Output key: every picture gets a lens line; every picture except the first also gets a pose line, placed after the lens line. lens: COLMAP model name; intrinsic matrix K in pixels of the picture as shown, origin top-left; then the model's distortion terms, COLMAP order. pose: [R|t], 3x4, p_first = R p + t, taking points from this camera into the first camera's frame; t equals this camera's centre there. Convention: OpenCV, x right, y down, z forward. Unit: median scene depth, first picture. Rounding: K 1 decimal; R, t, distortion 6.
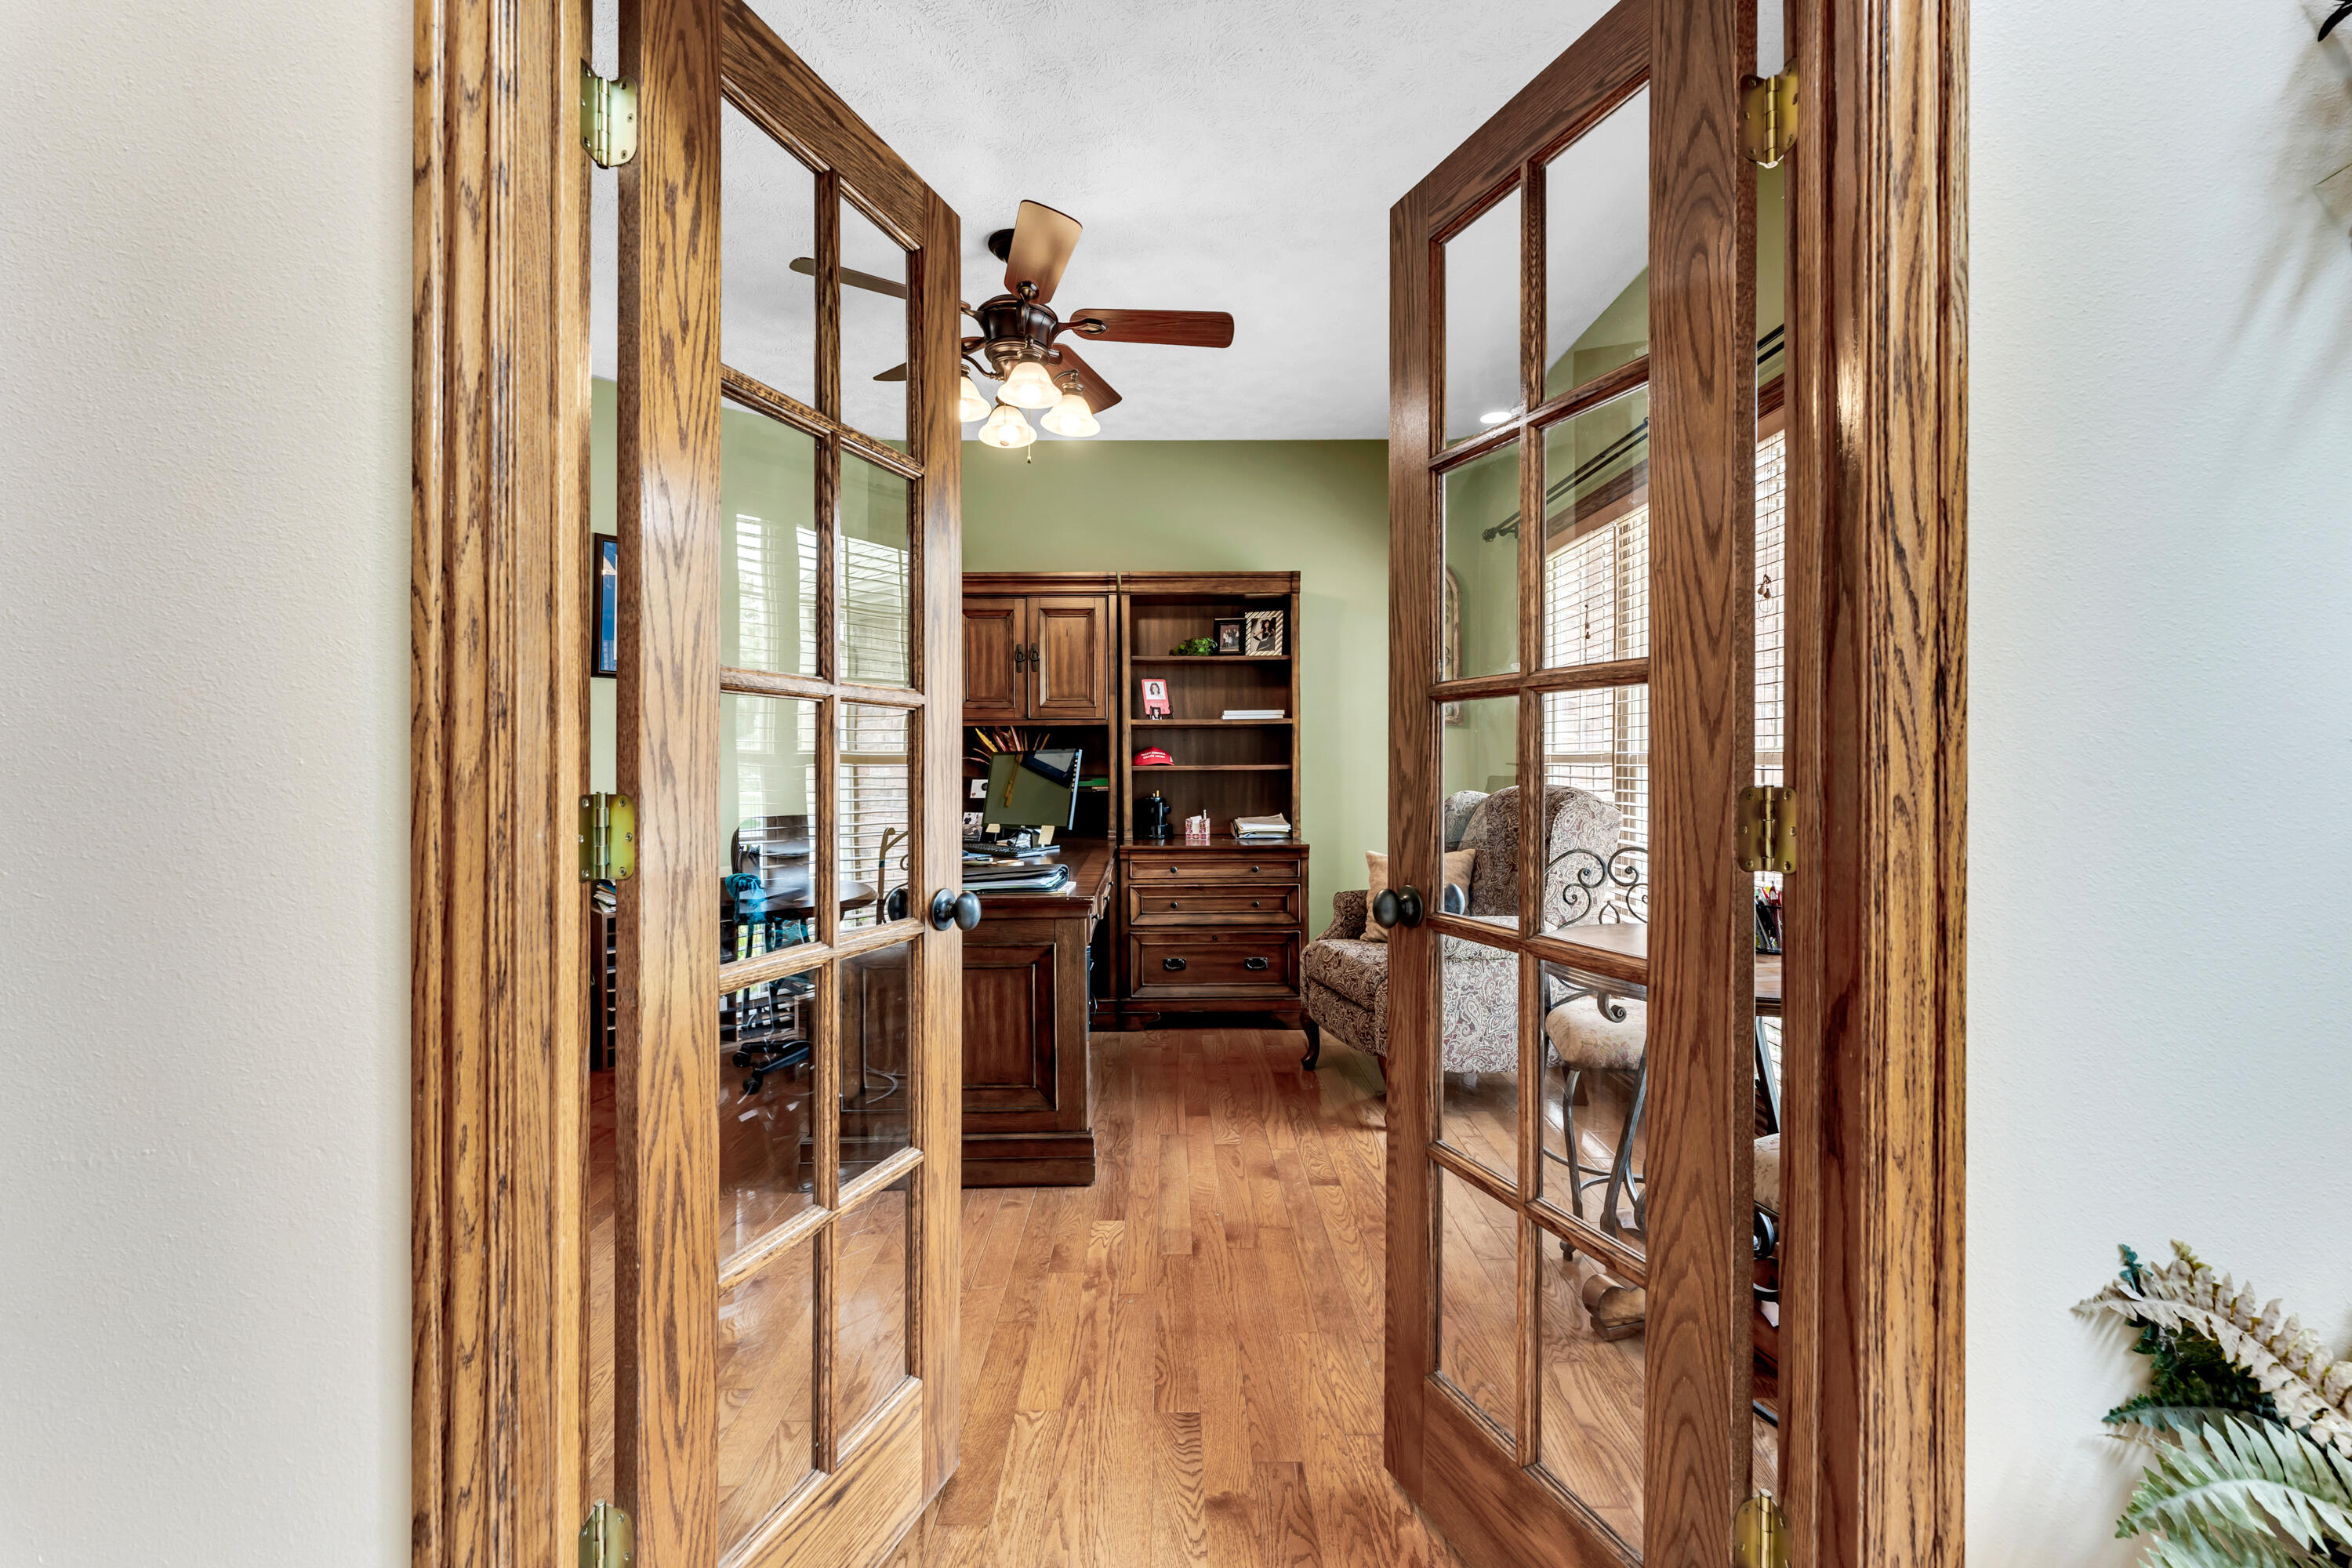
lens RADIAL K [[1132.7, 0, 1320.2], [0, 1132.7, 756.0], [0, 0, 1]] dist [0.000687, -0.000381]
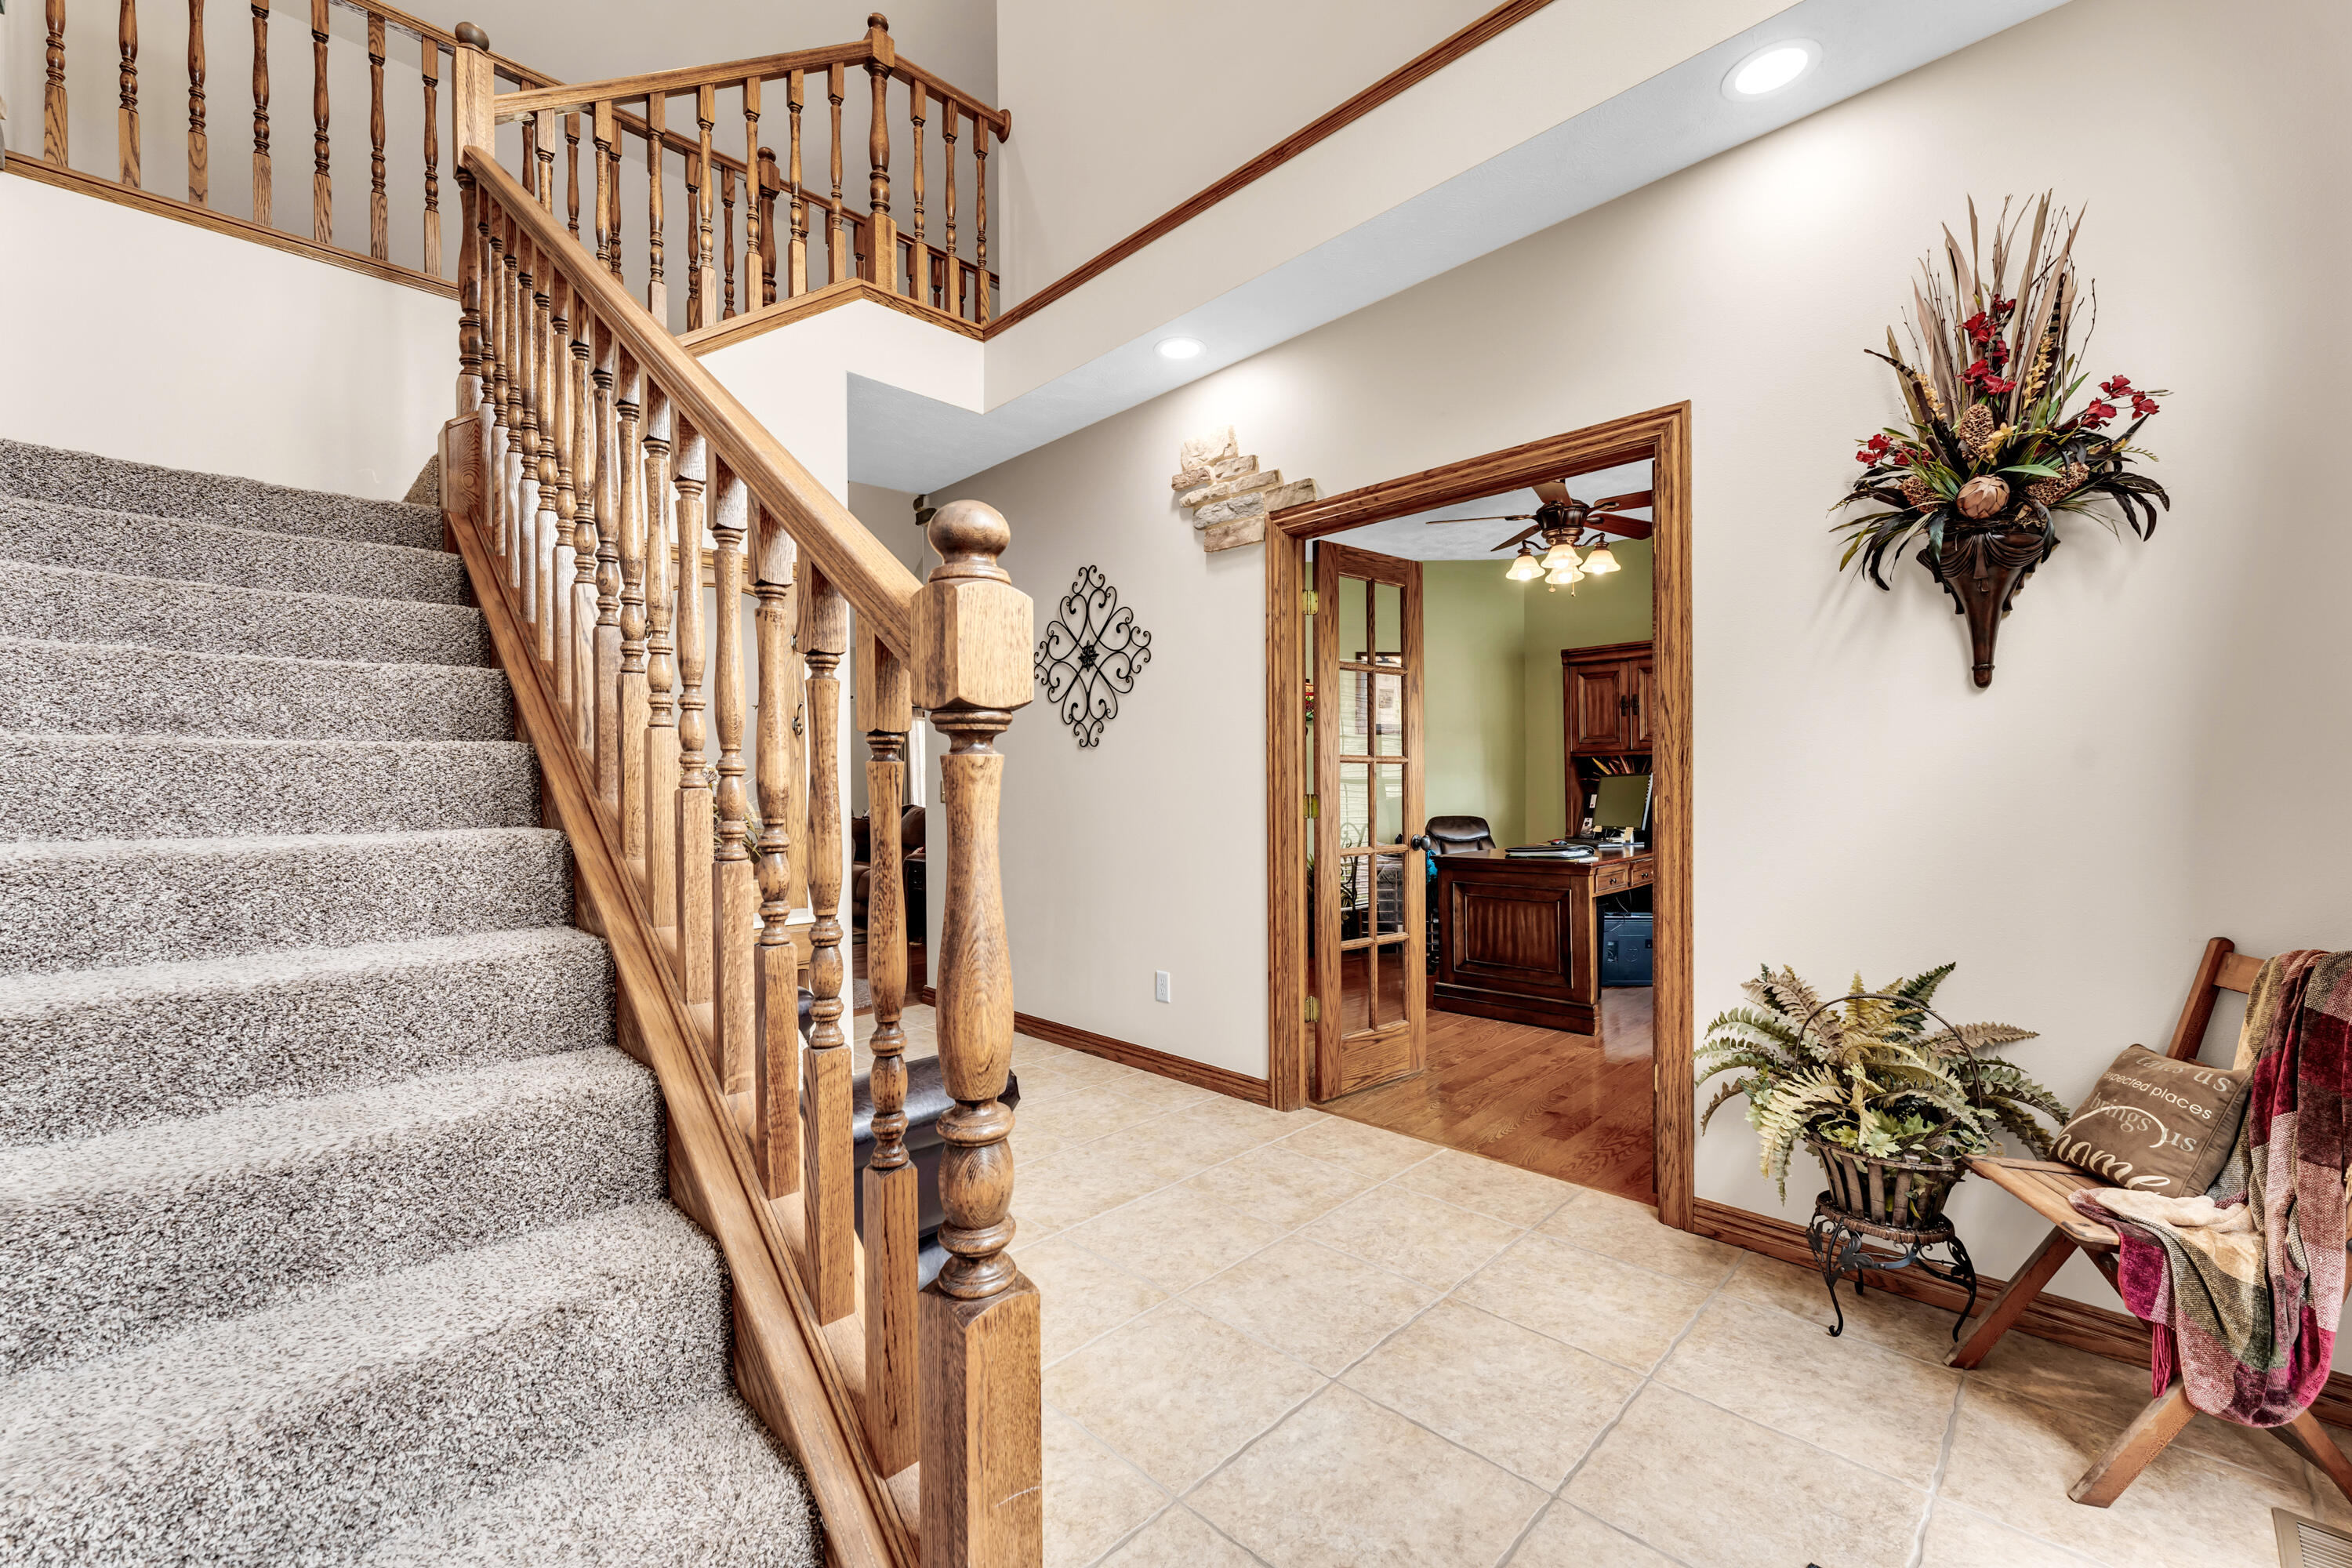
lens RADIAL K [[947.3, 0, 1176.0], [0, 947.3, 784.0], [0, 0, 1]] dist [-0.001974, -0.000708]
pose [[0.707544, -0.005689, -0.706646, 1.074782], [0.011449, 0.999929, 0.003413, -0.014927], [0.706576, -0.010506, 0.707559, -1.282623]]
